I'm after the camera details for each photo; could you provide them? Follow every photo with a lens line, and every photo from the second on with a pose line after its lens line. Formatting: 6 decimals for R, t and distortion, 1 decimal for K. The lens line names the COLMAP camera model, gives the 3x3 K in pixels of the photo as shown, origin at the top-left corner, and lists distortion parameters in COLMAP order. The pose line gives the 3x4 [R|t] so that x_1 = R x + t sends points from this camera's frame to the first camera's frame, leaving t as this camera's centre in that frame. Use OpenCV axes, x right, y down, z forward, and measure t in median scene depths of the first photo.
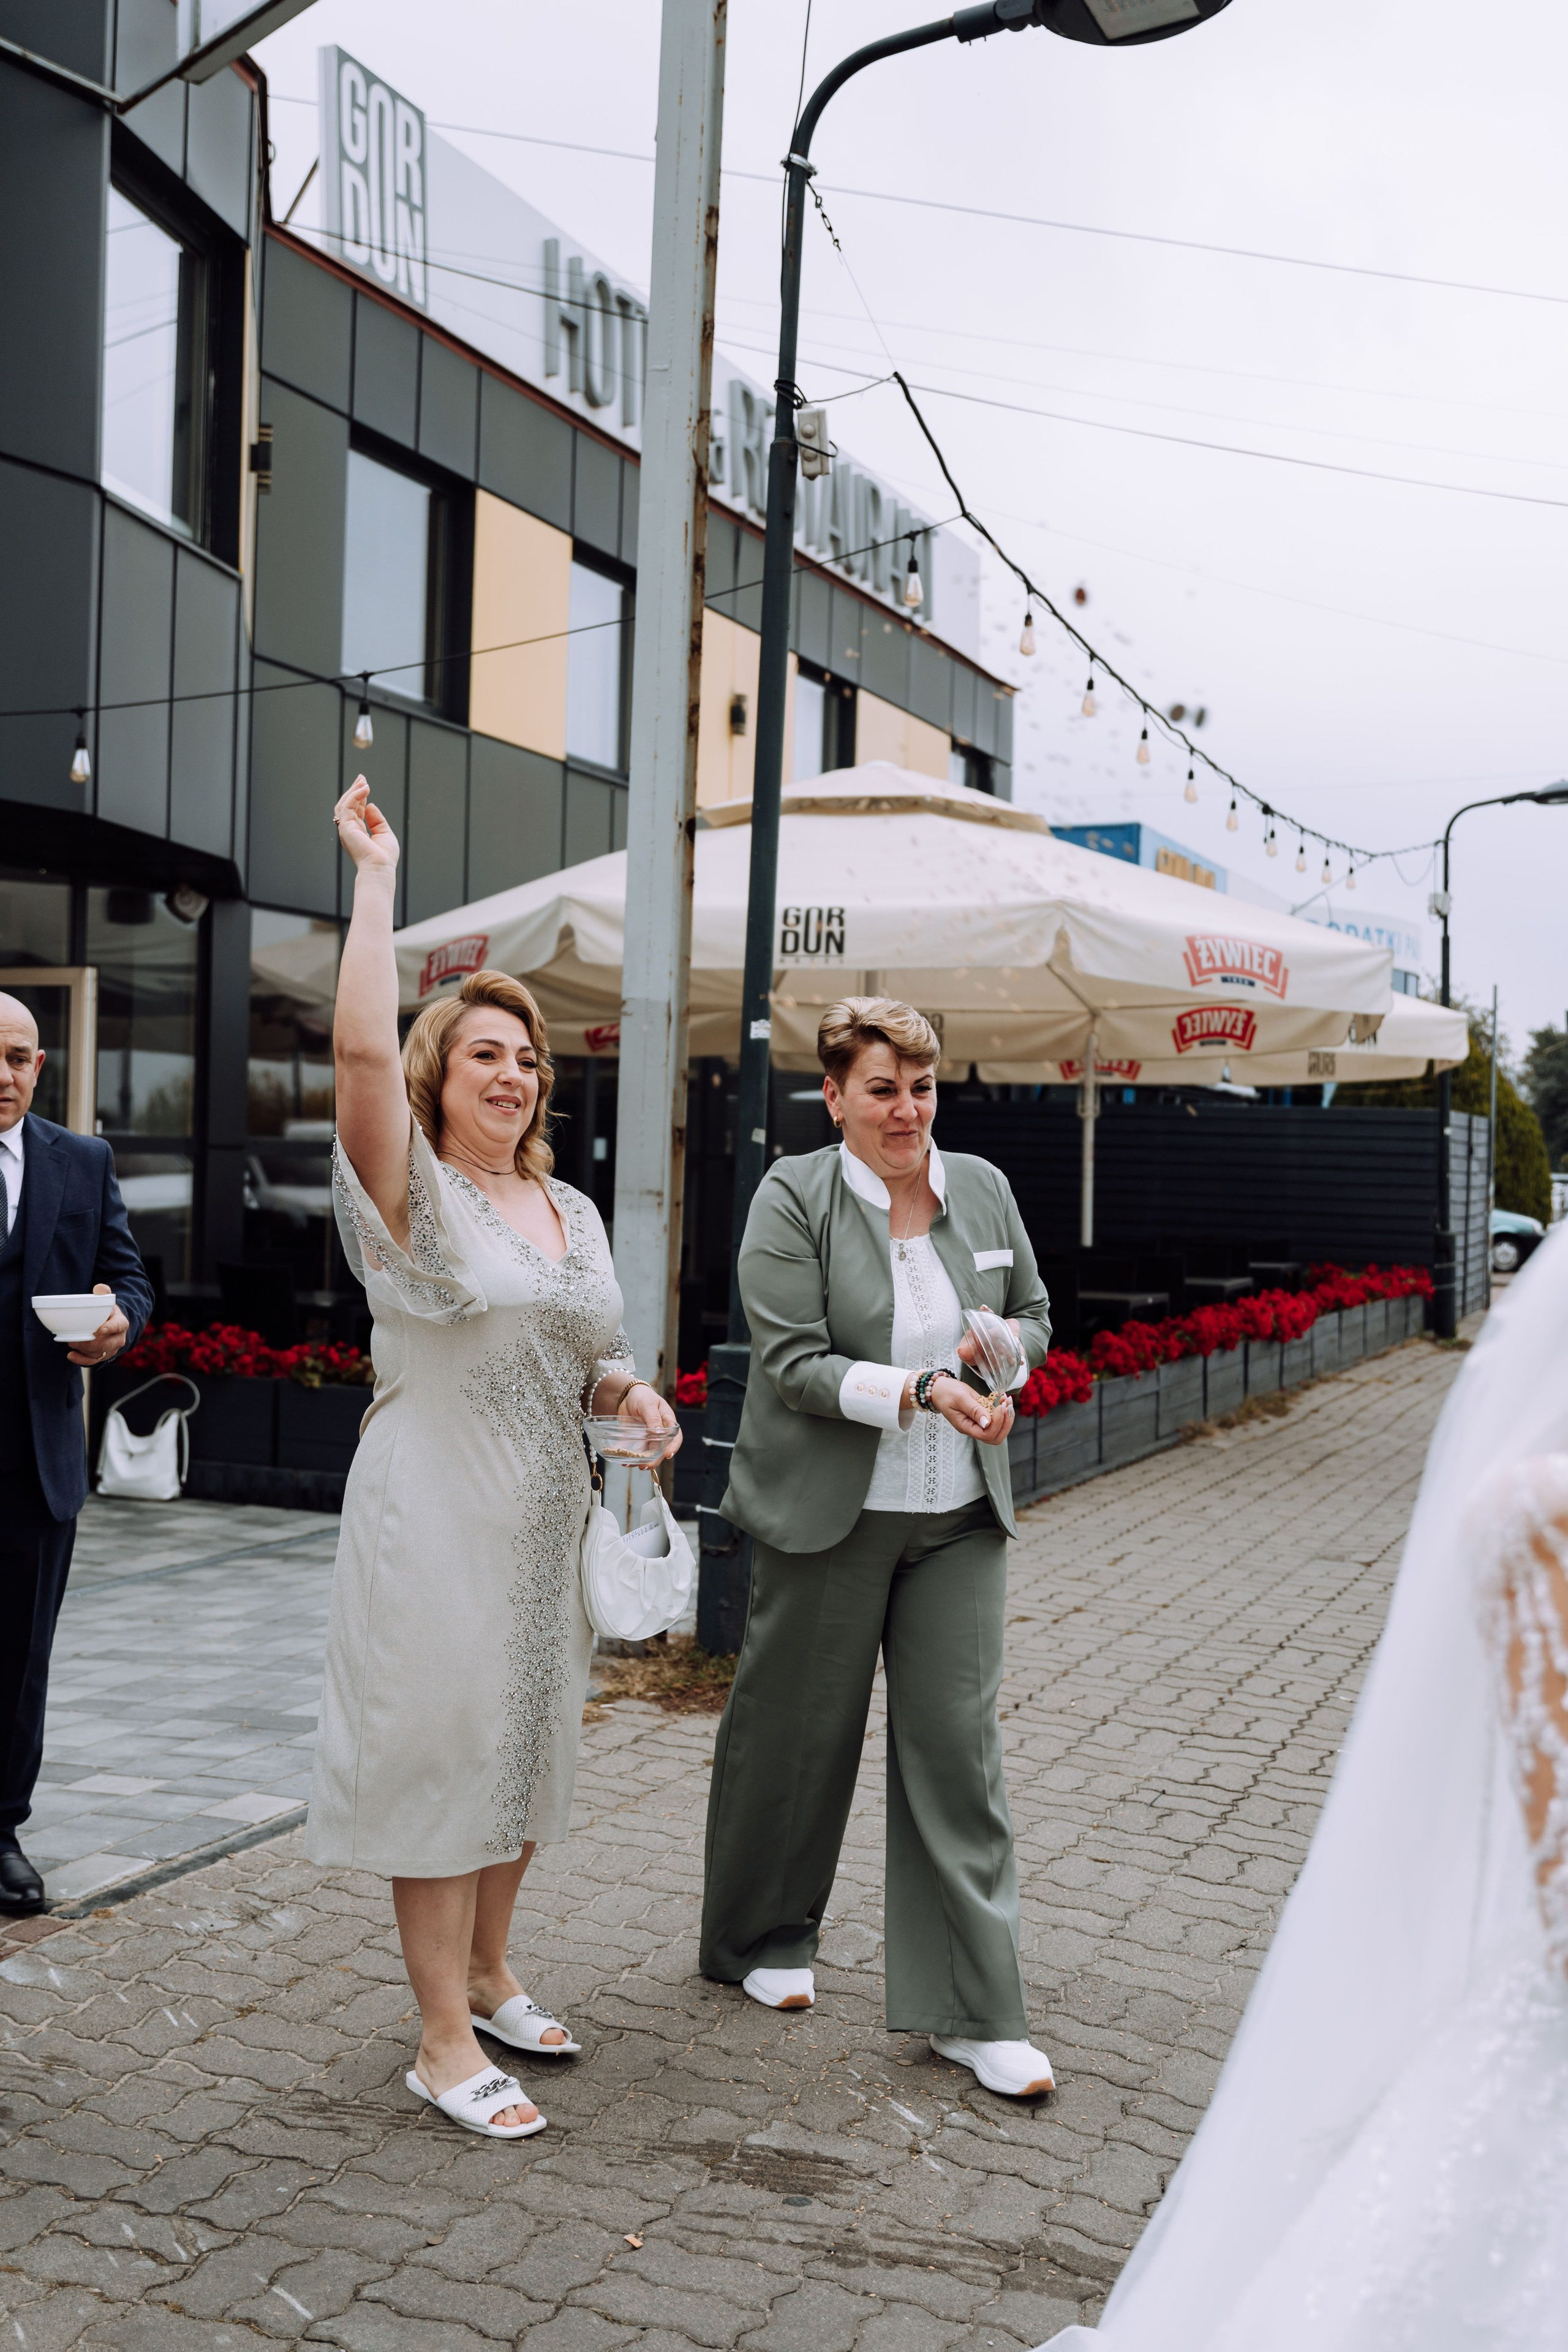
lens RADIAL K [[2482.3, 0, 772.8], [0, 2482.3, 1185.4], [0, 0, 1]] dist [-0.011911, 0.000000]
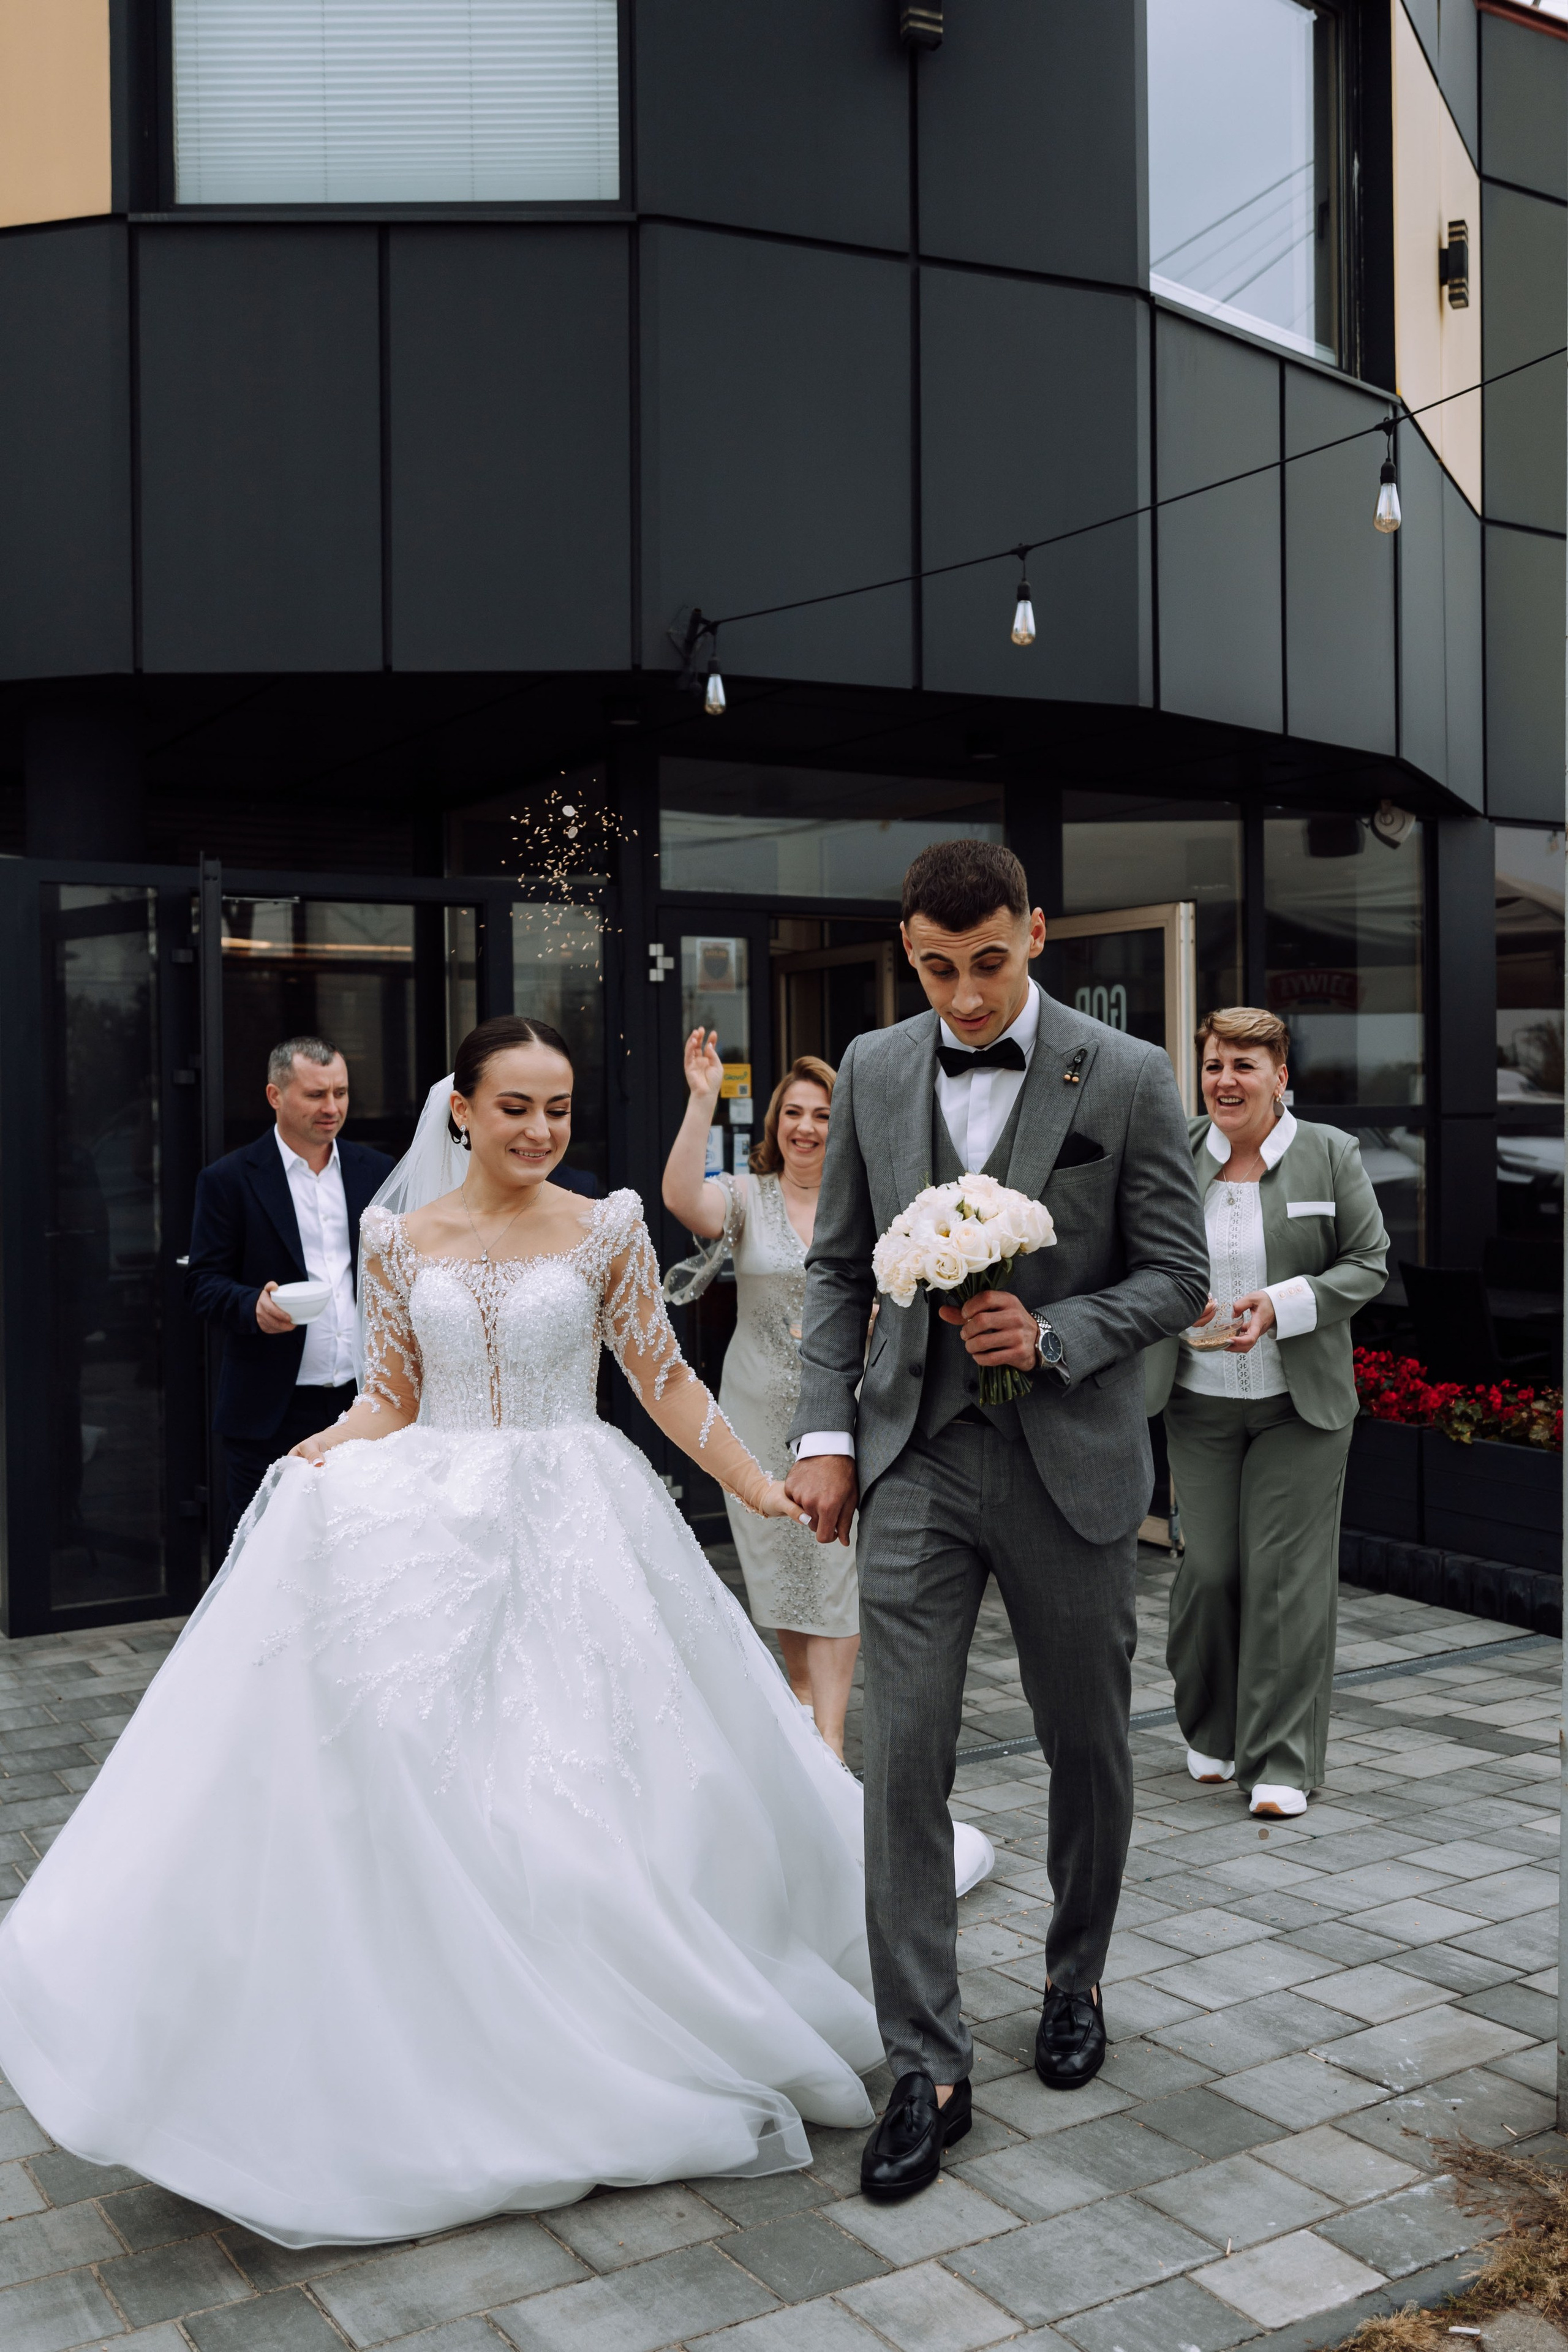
lens RADIAL K [[2173.1, 0, 881.1], [0, 2173.1, 1127.7], [0, 0, 1]] dist [-0.012169, 0.000000]
pose [[0.813812, -0.028542, -0.580427, 0.050669], [0.024620, 0.999590, -0.014634, -0.006894], [0.580607, -0.002381, 0.814181, 0.362275]]
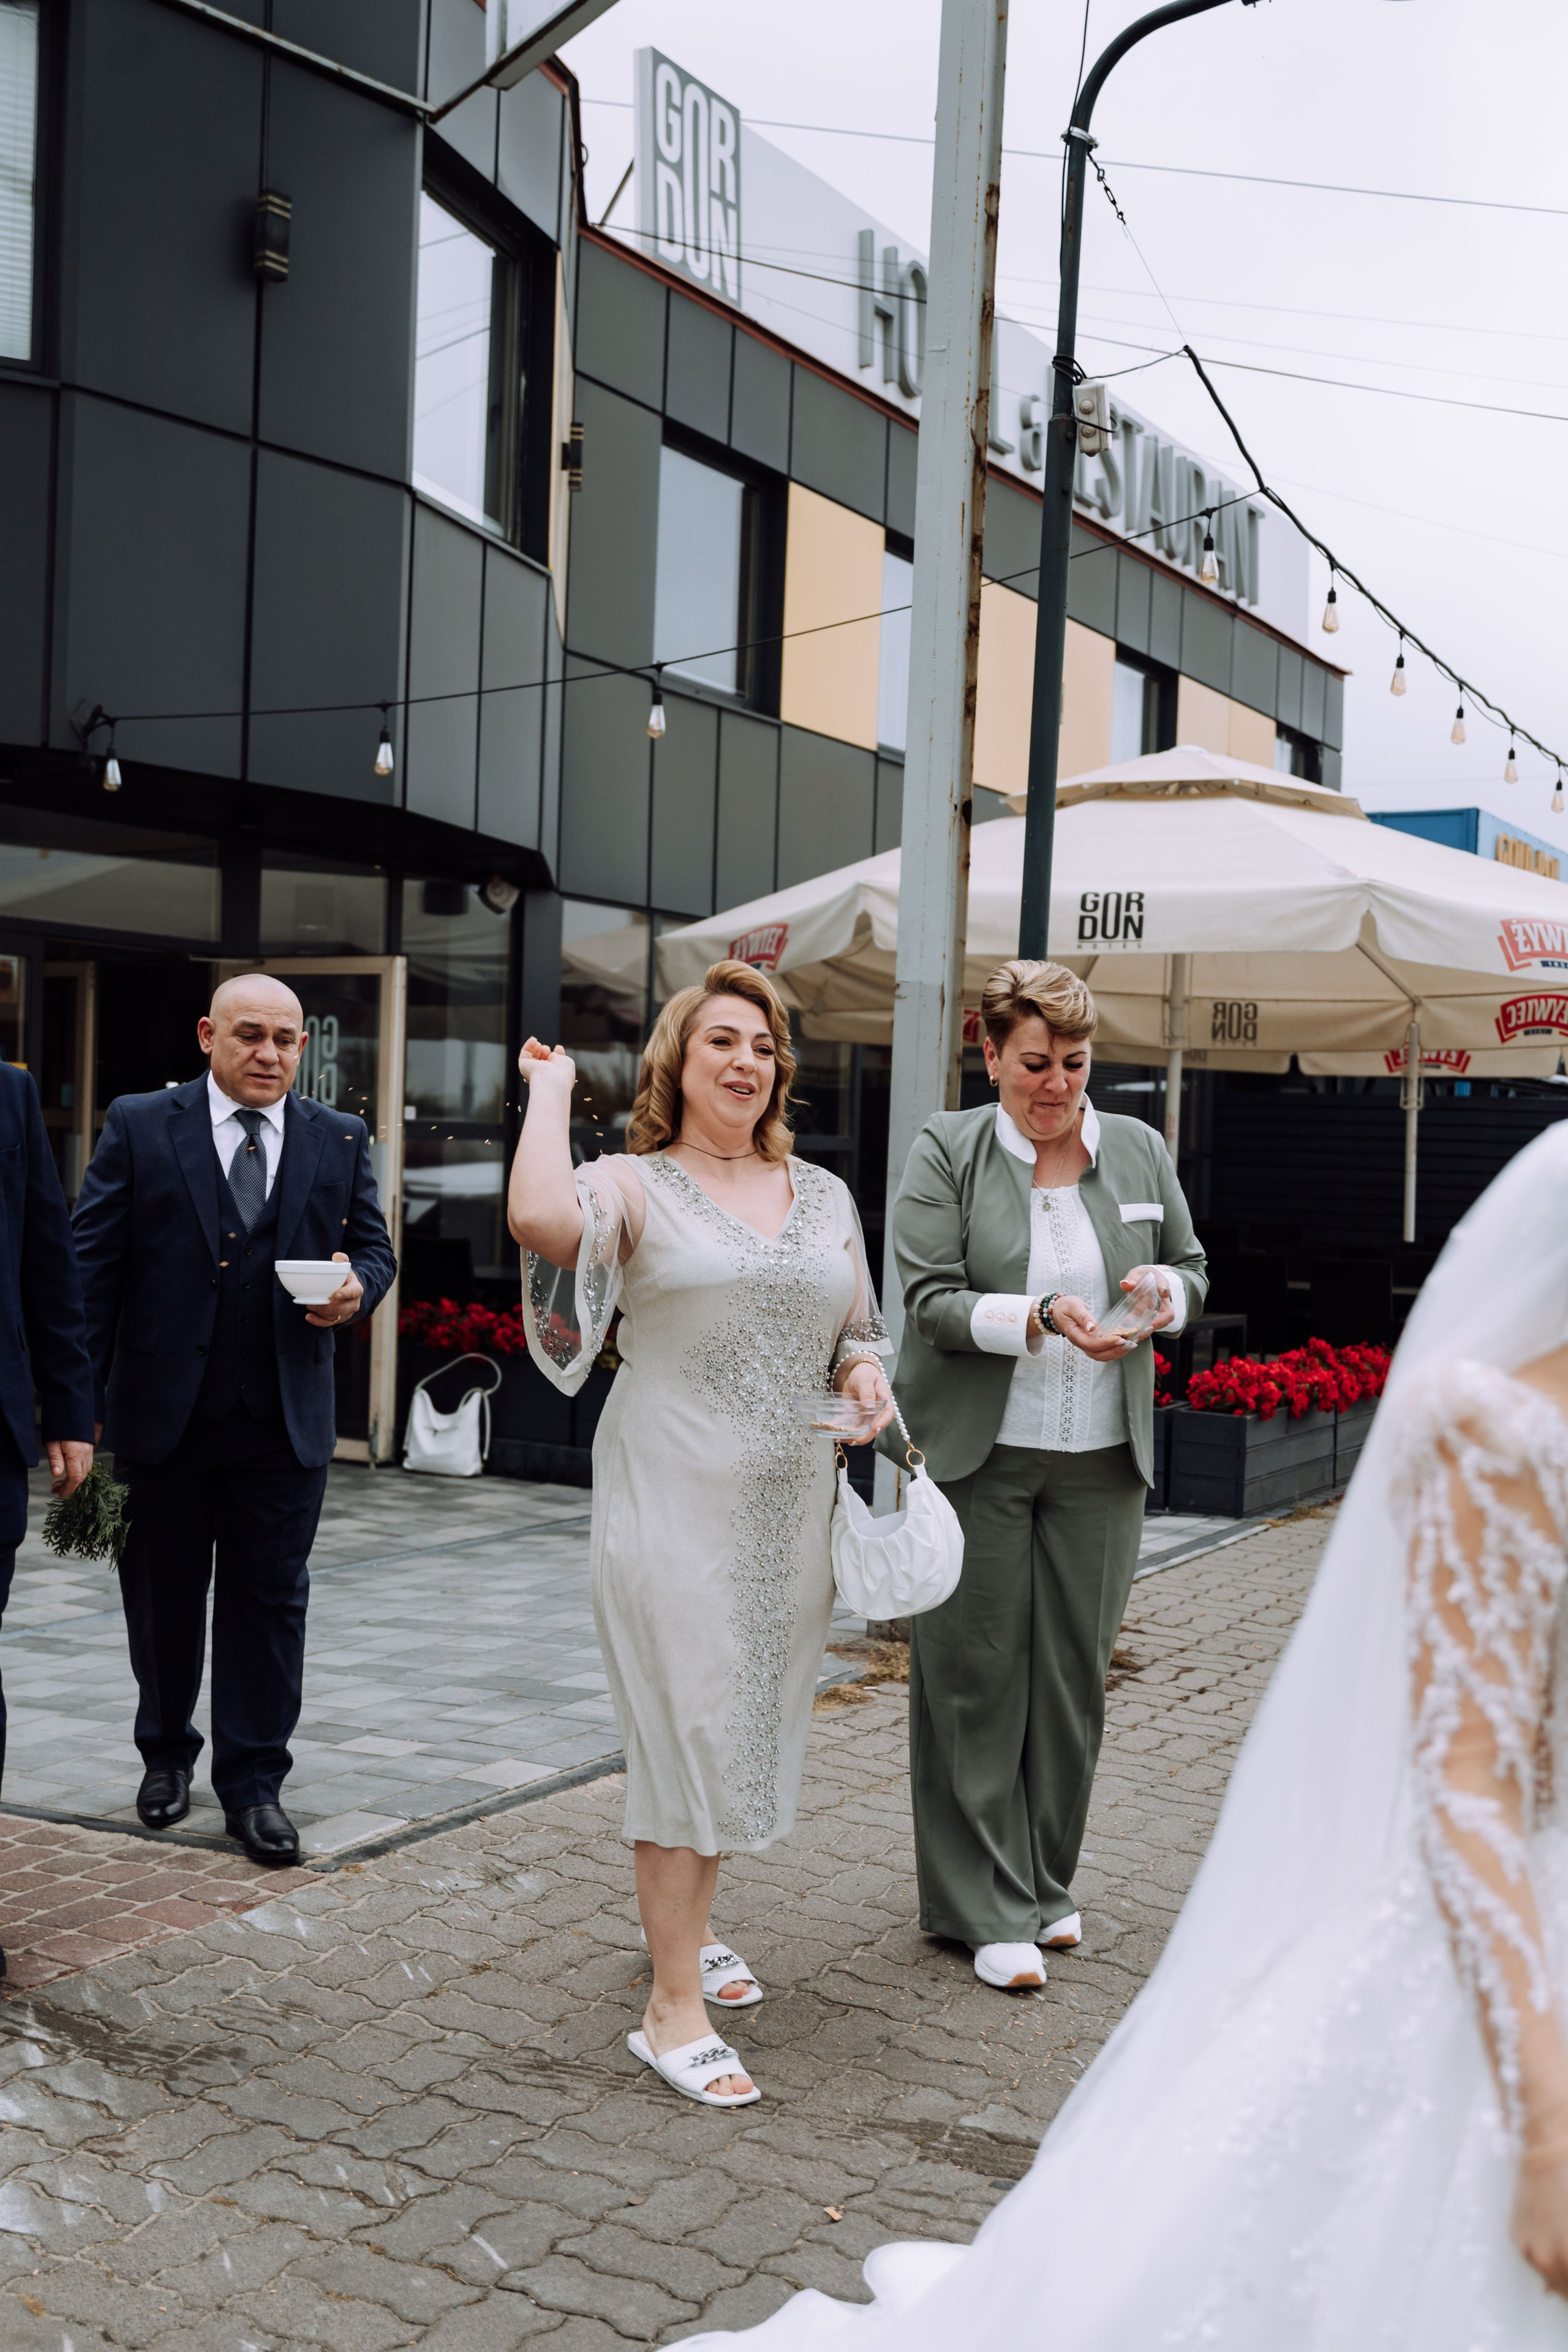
lens RADIAL K [[2482.3, 0, 771.4], [0, 2482.3, 1180.6], [0, 0, 1]] dist [-0.011911, 0.000000]
pose [[0.990873, 0.007767, -0.134571, 0.015889], [-0.007733, 0.999970, 0.000776, 0.002937], [0.134573, 0.000272, 0.990904, 0.002329]]
